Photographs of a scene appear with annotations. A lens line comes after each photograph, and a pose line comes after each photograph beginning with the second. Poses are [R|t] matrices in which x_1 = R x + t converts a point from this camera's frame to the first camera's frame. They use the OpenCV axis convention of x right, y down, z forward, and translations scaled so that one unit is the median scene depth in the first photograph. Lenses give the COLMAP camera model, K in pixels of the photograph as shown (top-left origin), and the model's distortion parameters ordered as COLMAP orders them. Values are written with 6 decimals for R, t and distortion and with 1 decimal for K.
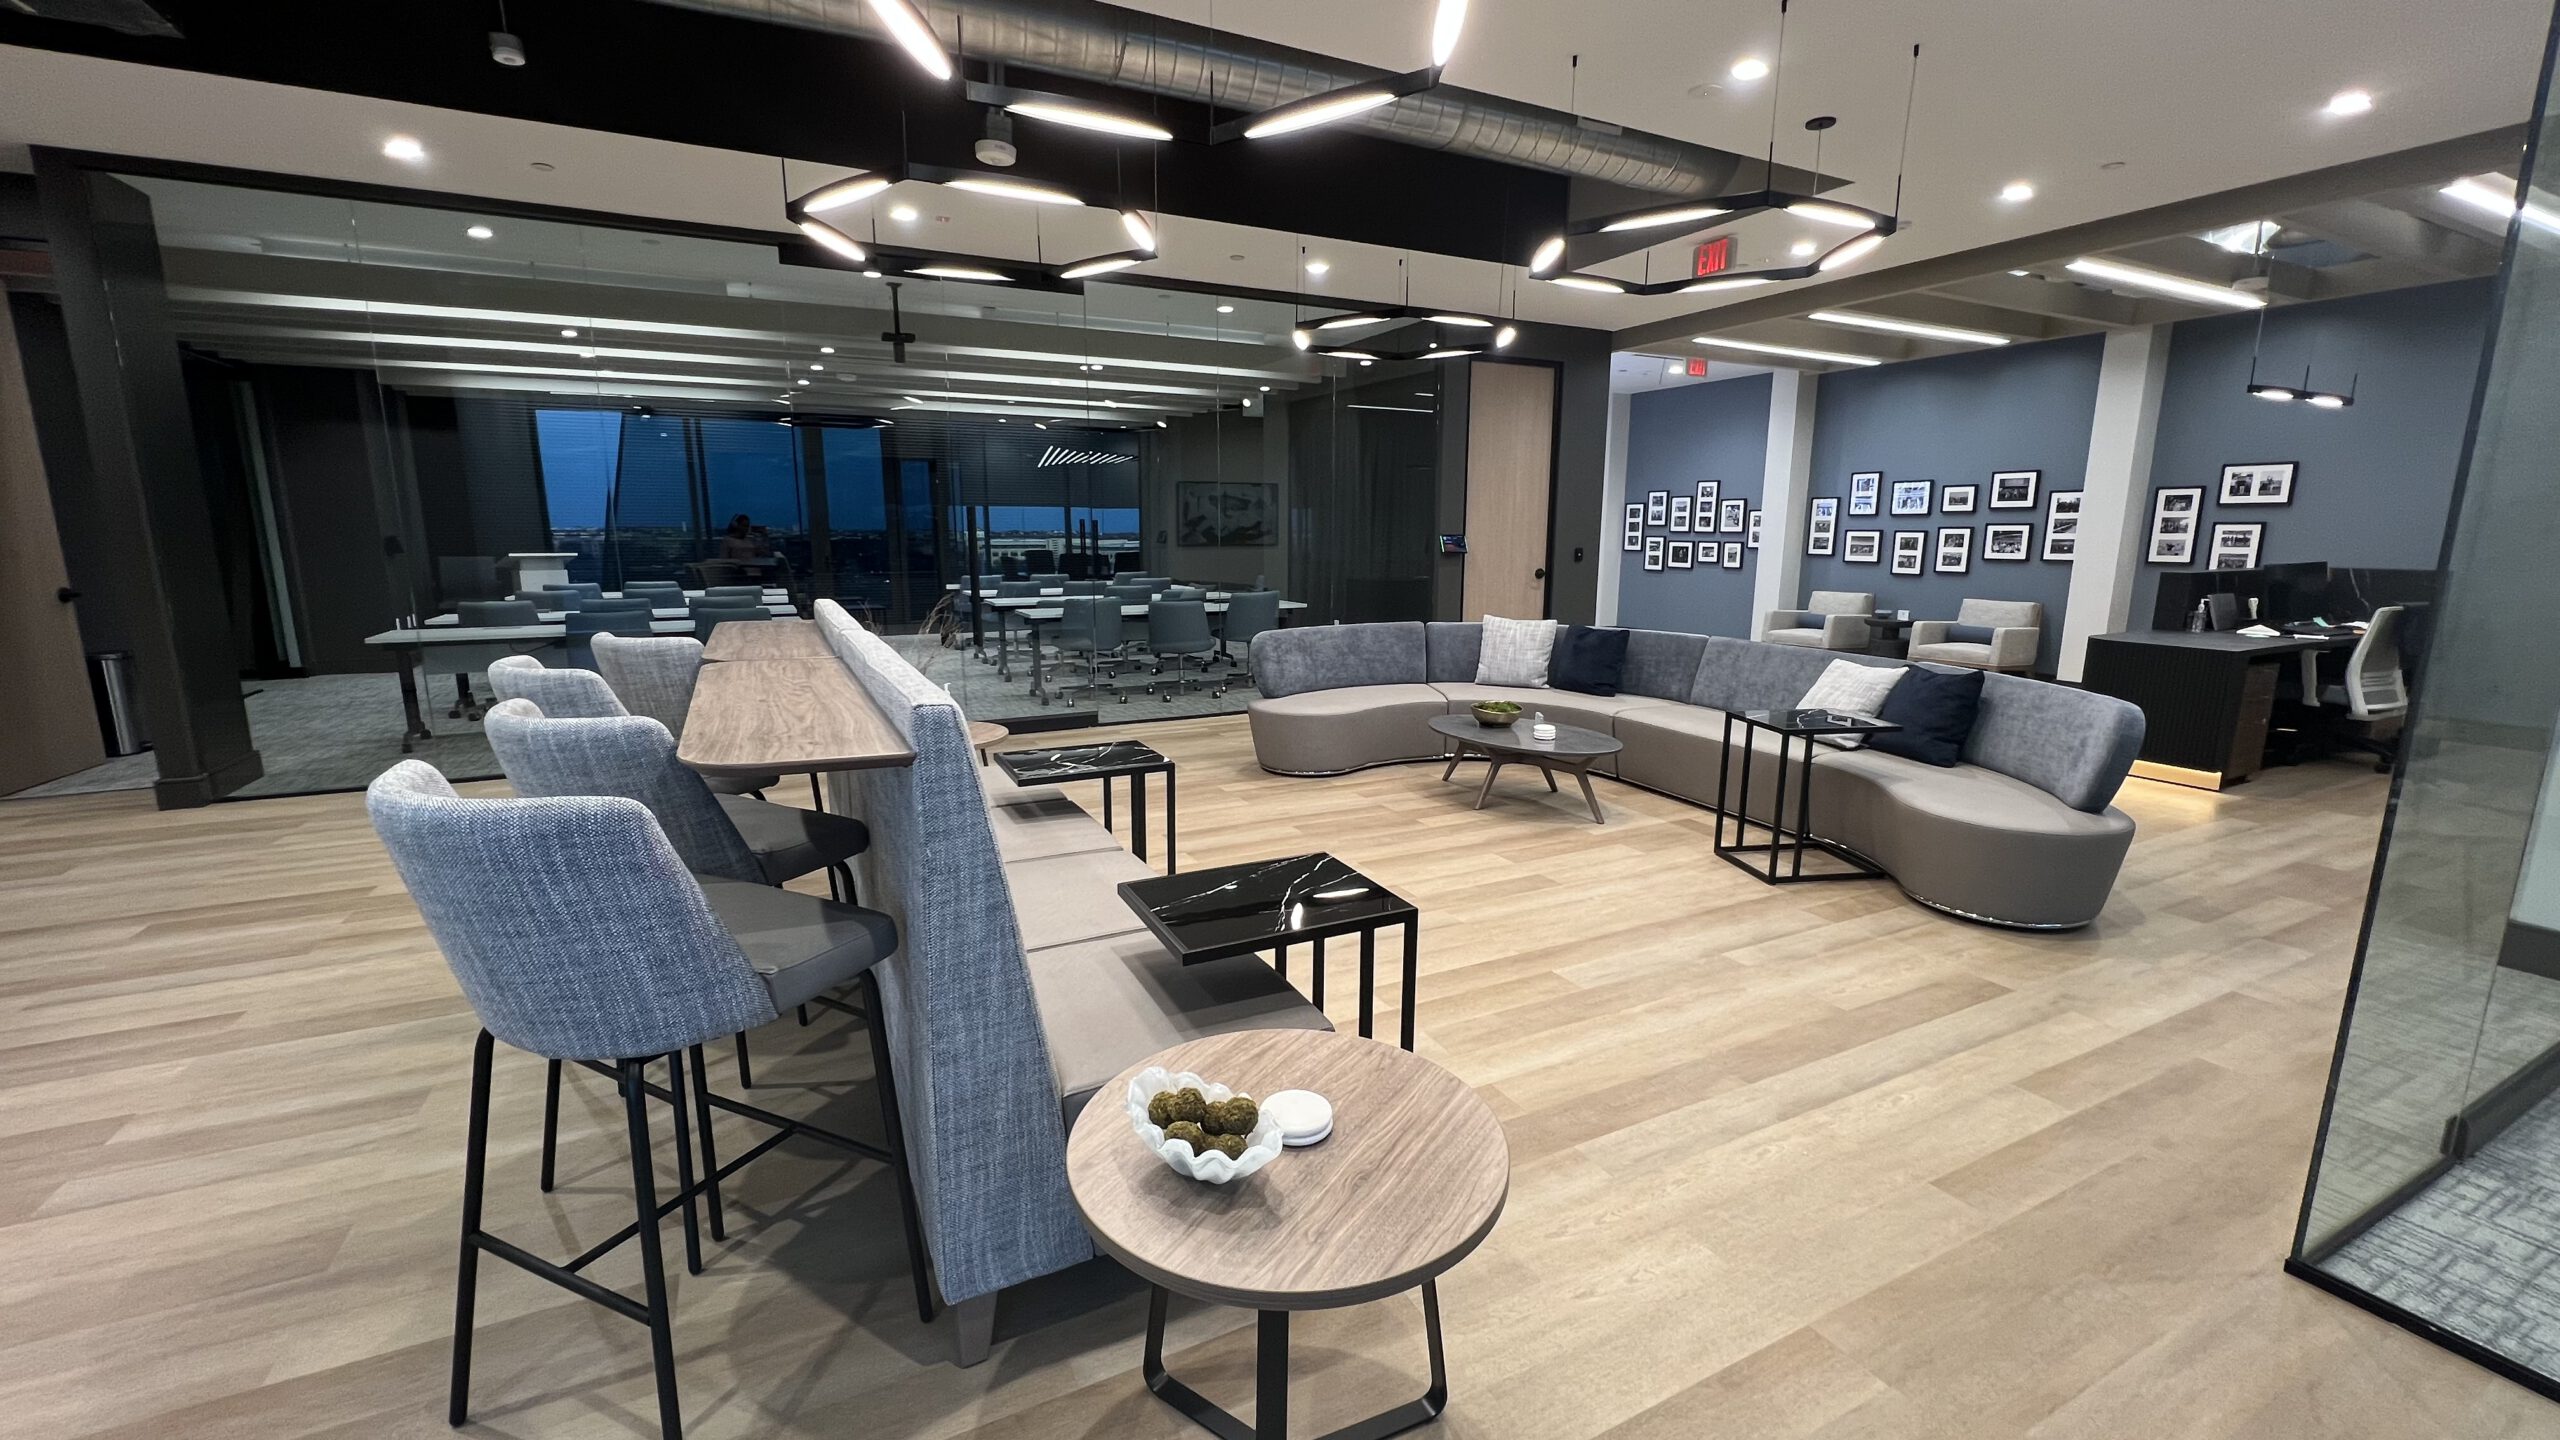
lens RADIAL K [[1025.1, 0, 1273.2], [0, 1025.1, 728.6], [0, 0, 1]] dist [-0.003156, -0.000192]
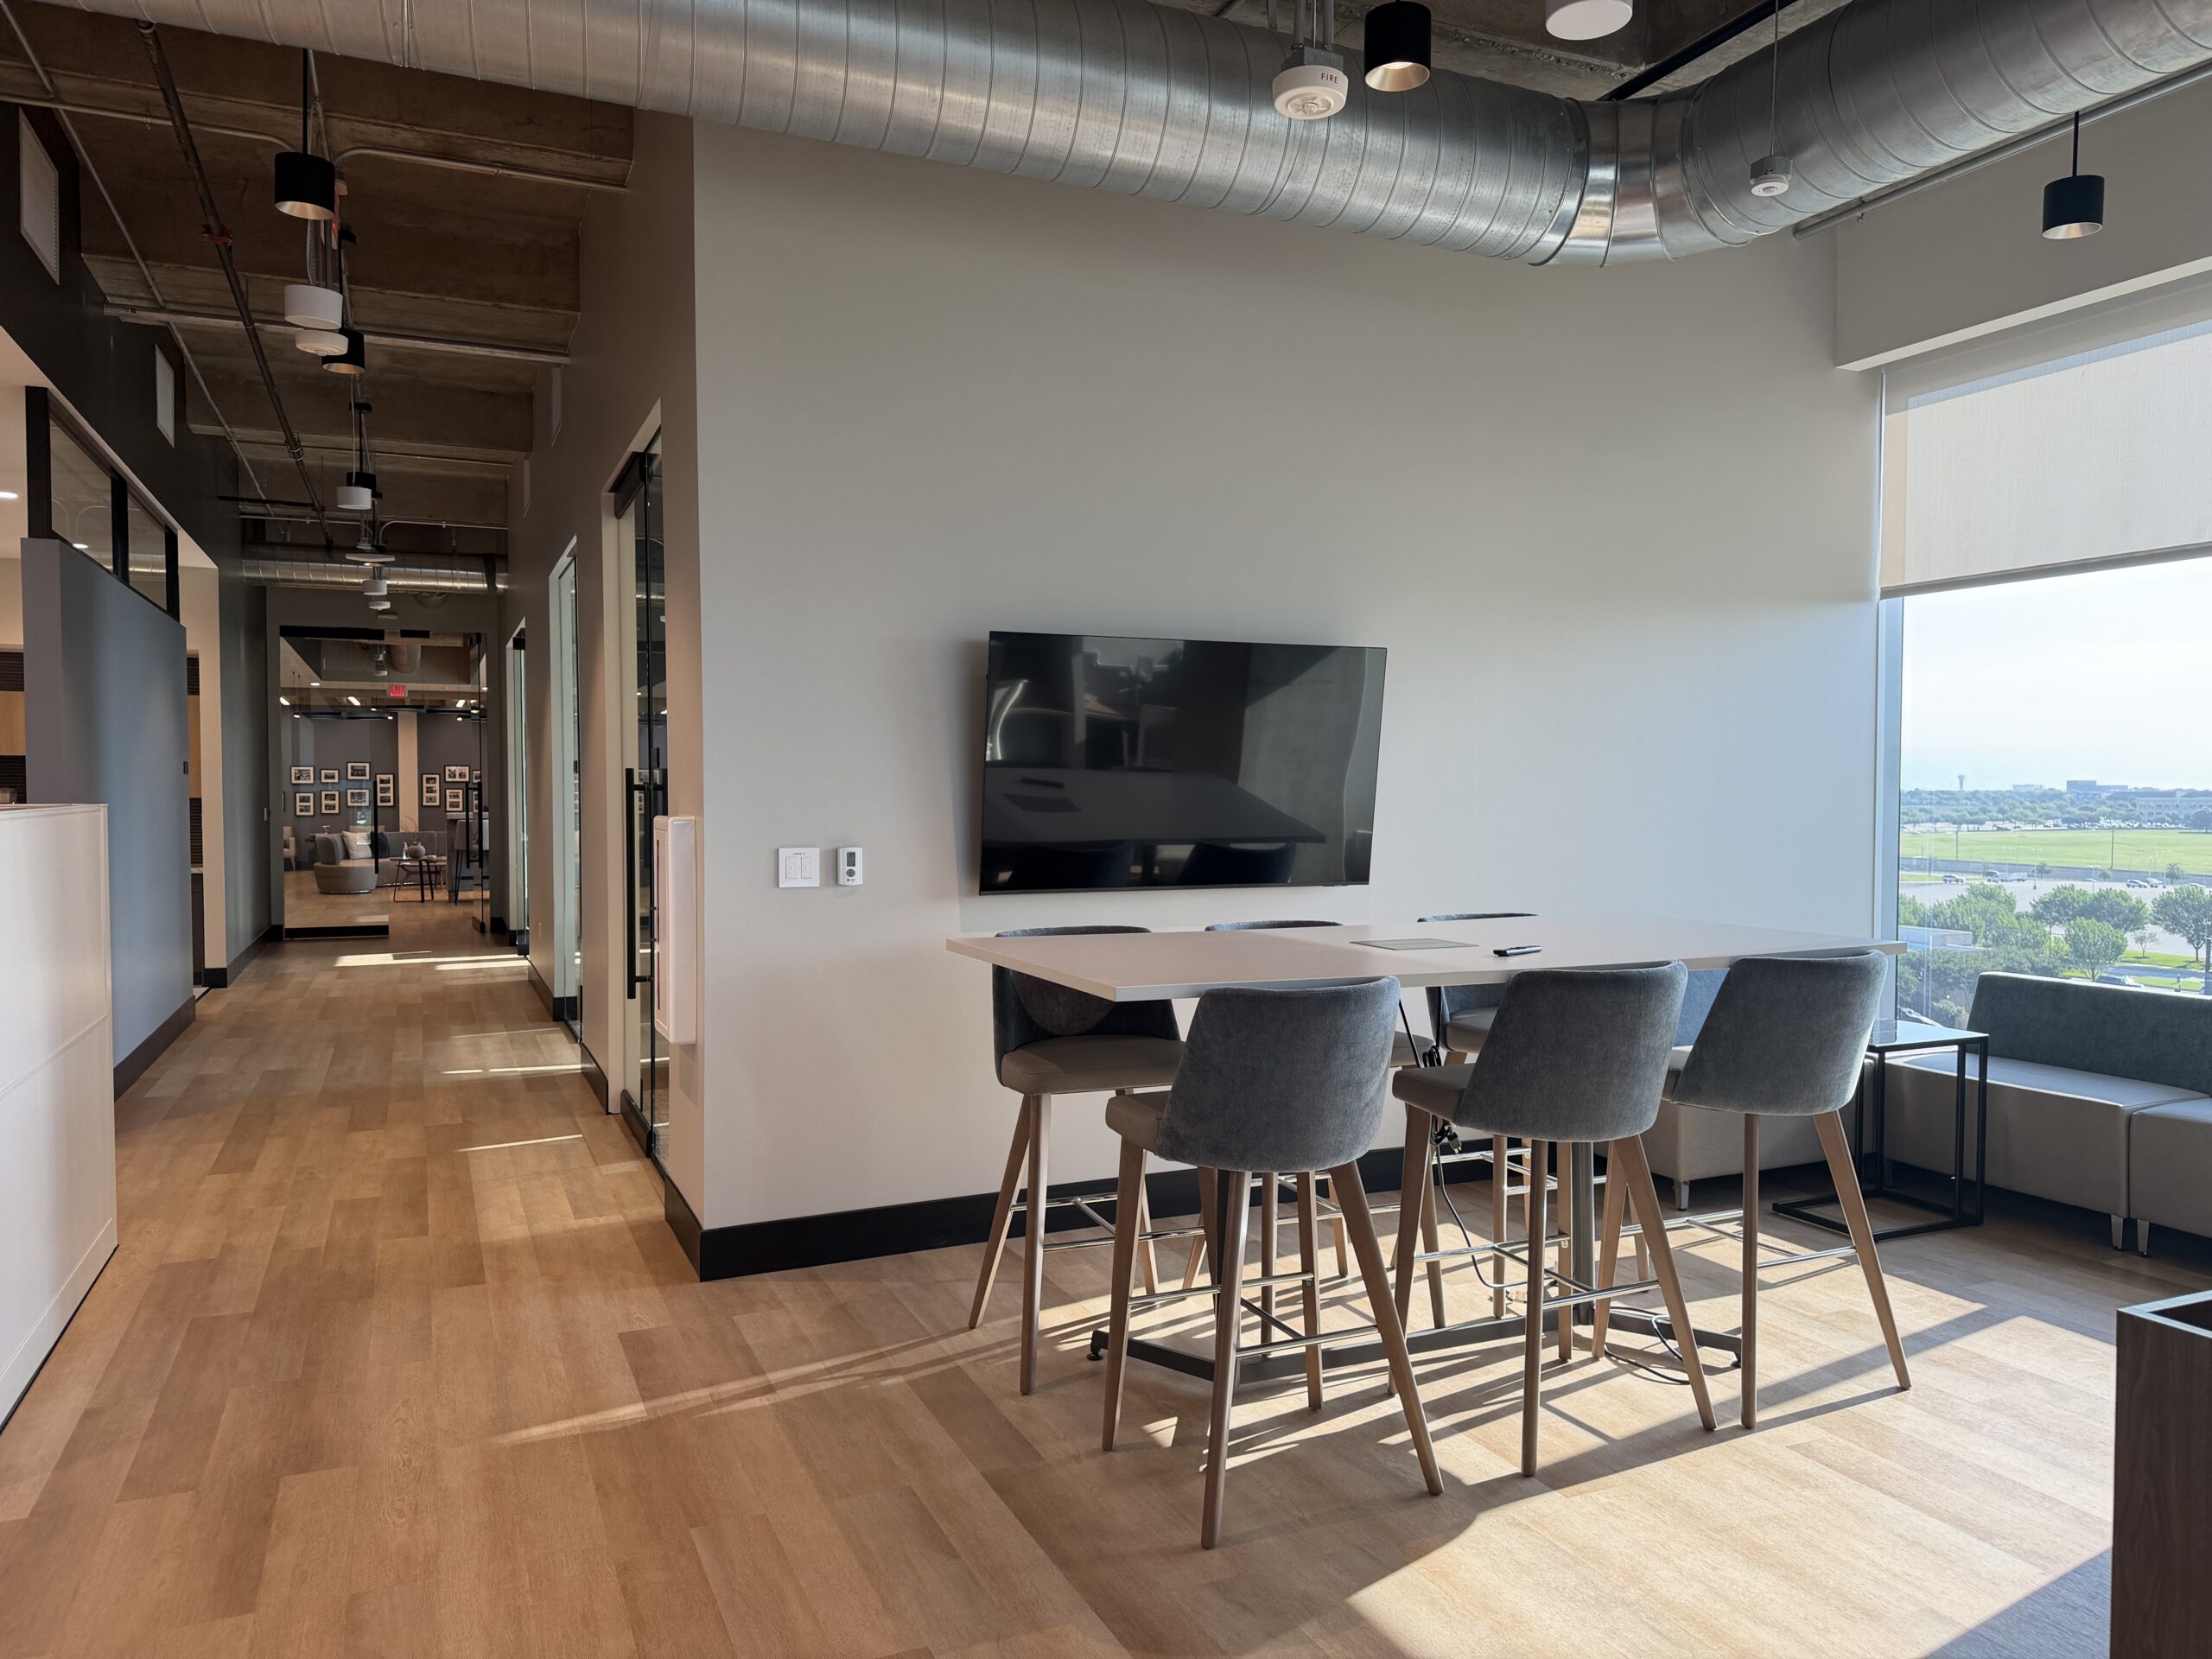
lens RADIAL K [[1553.3, 0, 1107.8], [0, 1553.3, 831.5], [0, 0, 1]] dist [-0.002724, -0.000496]
pose [[0.064188, -0.035888, 0.997292, -2.237459], [0.184890, 0.982479, 0.023455, 0.086800], [-0.980661, 0.182884, 0.069699, -0.660882]]
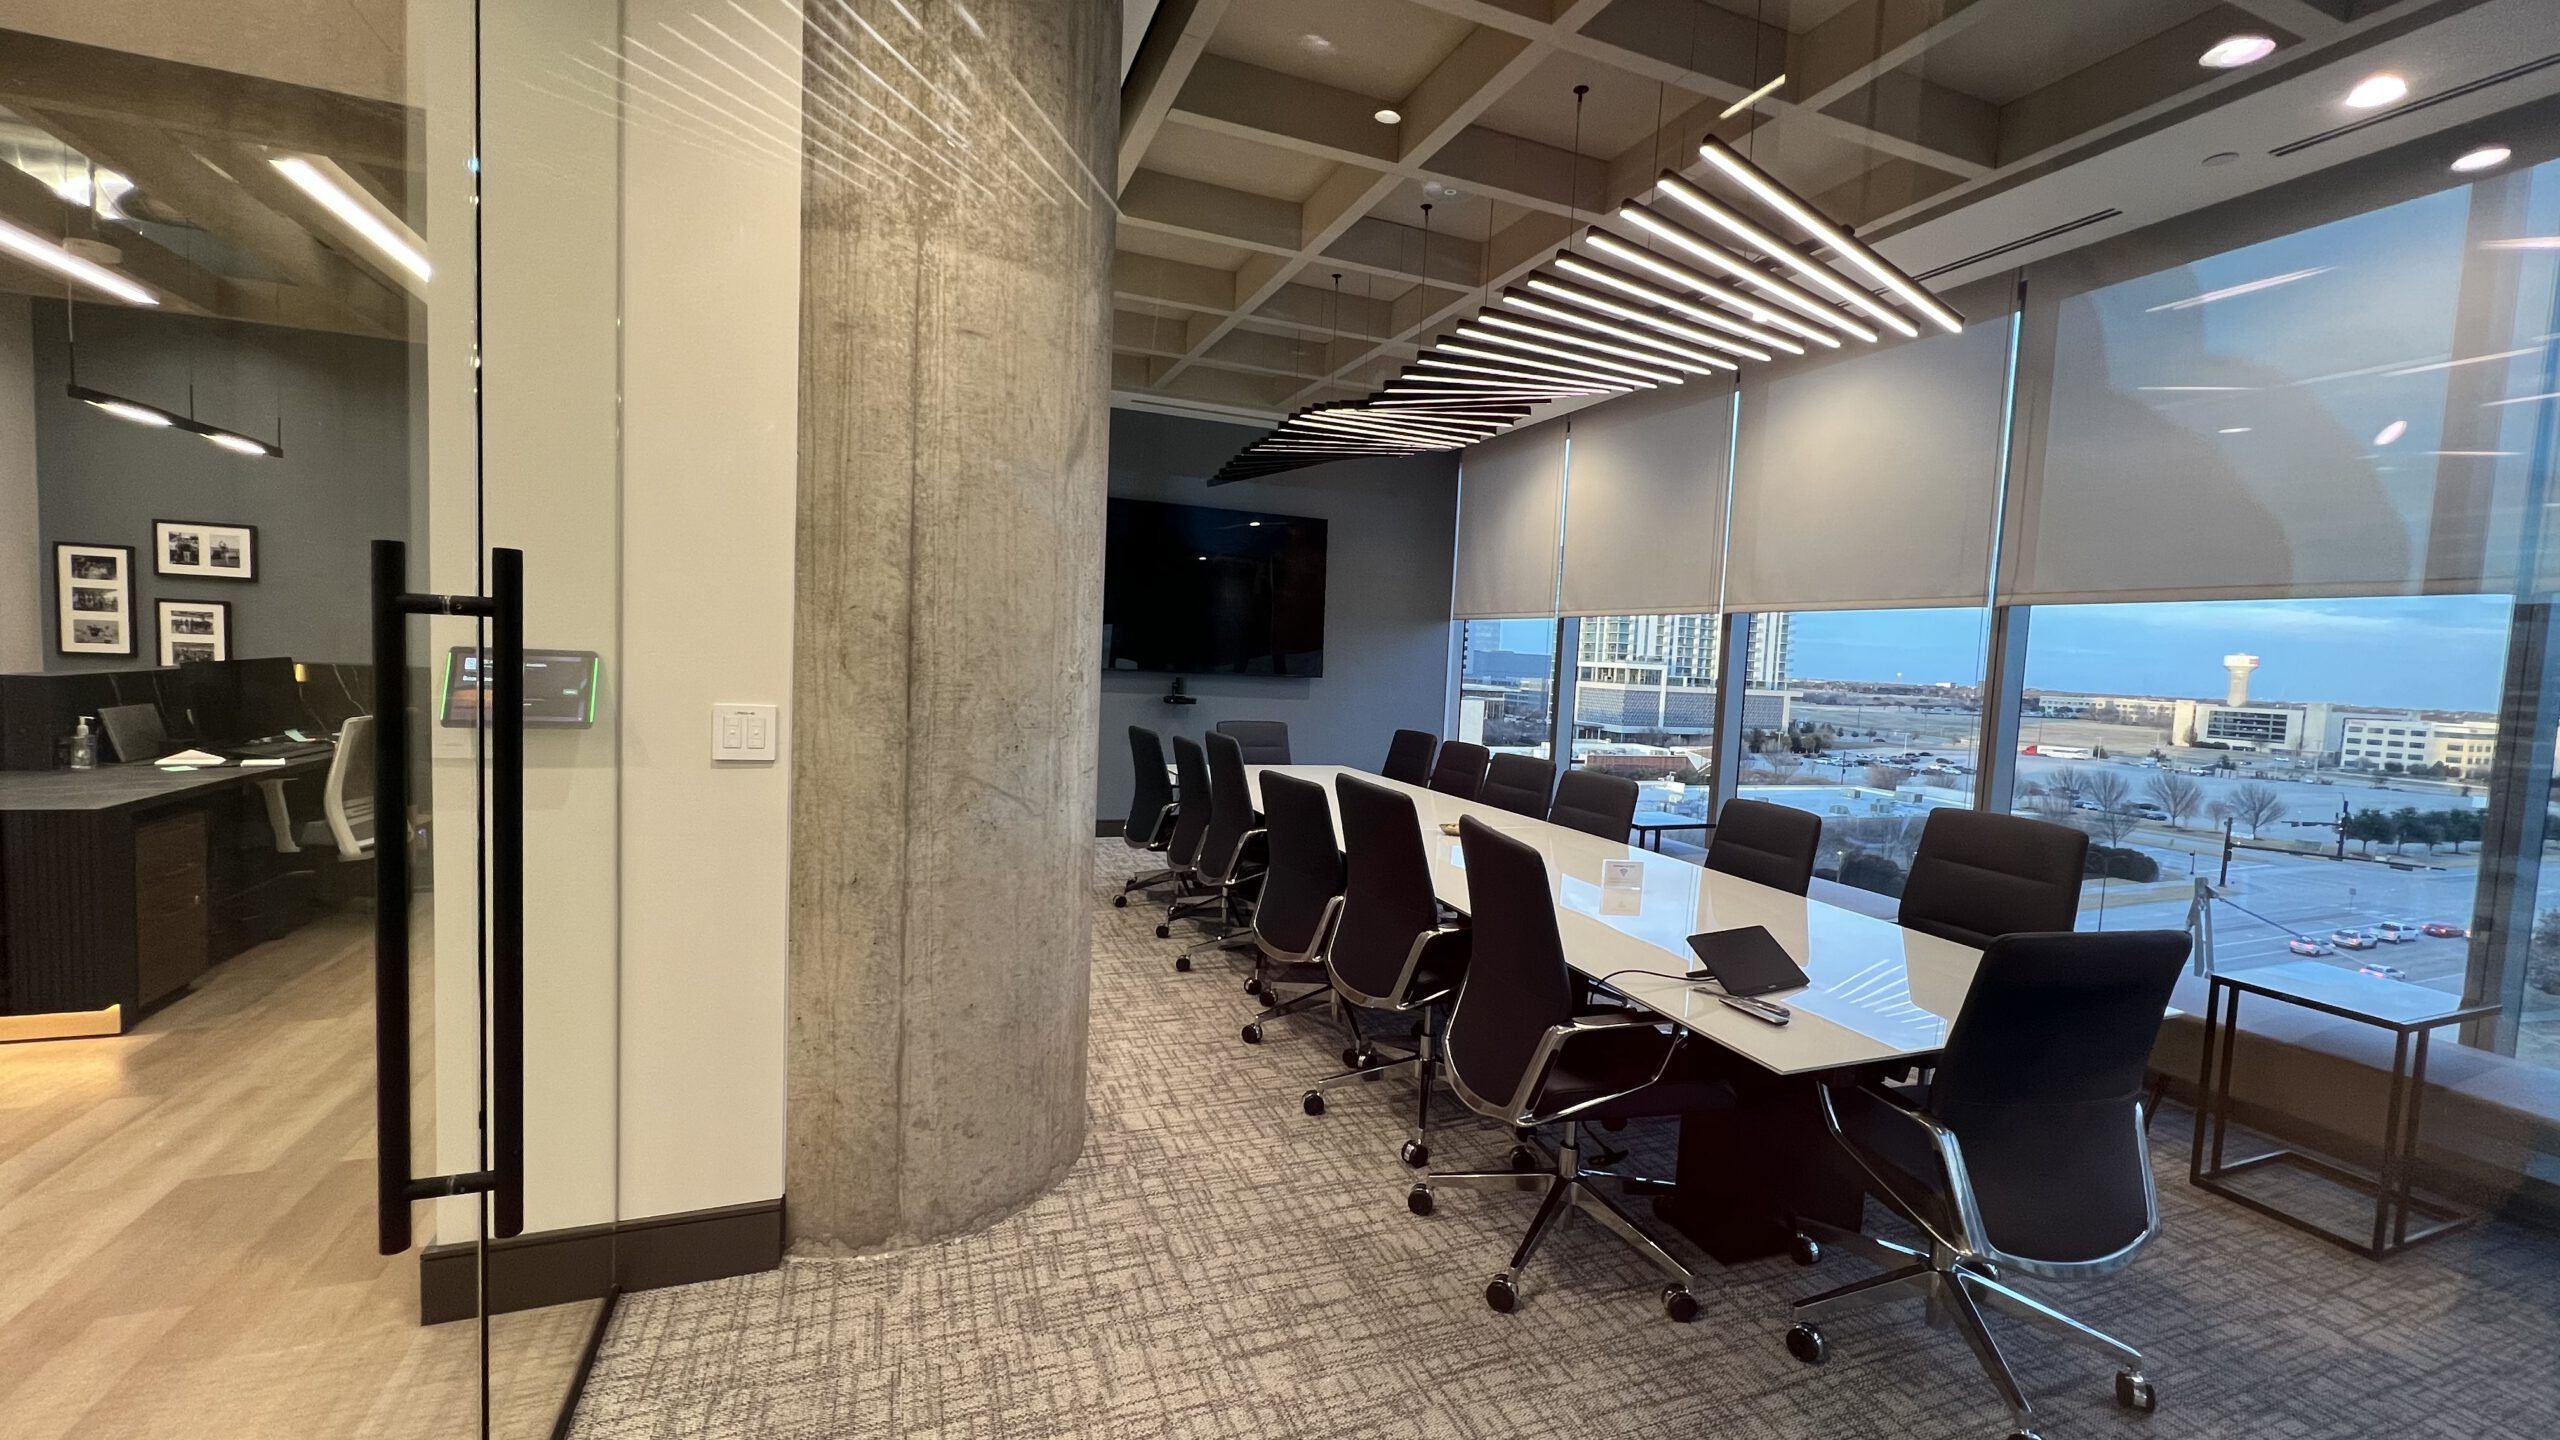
lens RADIAL K [[1025.1, 0, 1288.7], [0, 1025.1, 722.6], [0, 0, 1]] dist [-0.003156, -0.000192]
pose [[0.094847, -0.062055, 0.993556, 0.234806], [0.141748, 0.988728, 0.048222, -0.031882], [-0.985348, 0.136260, 0.102574, 0.132035]]
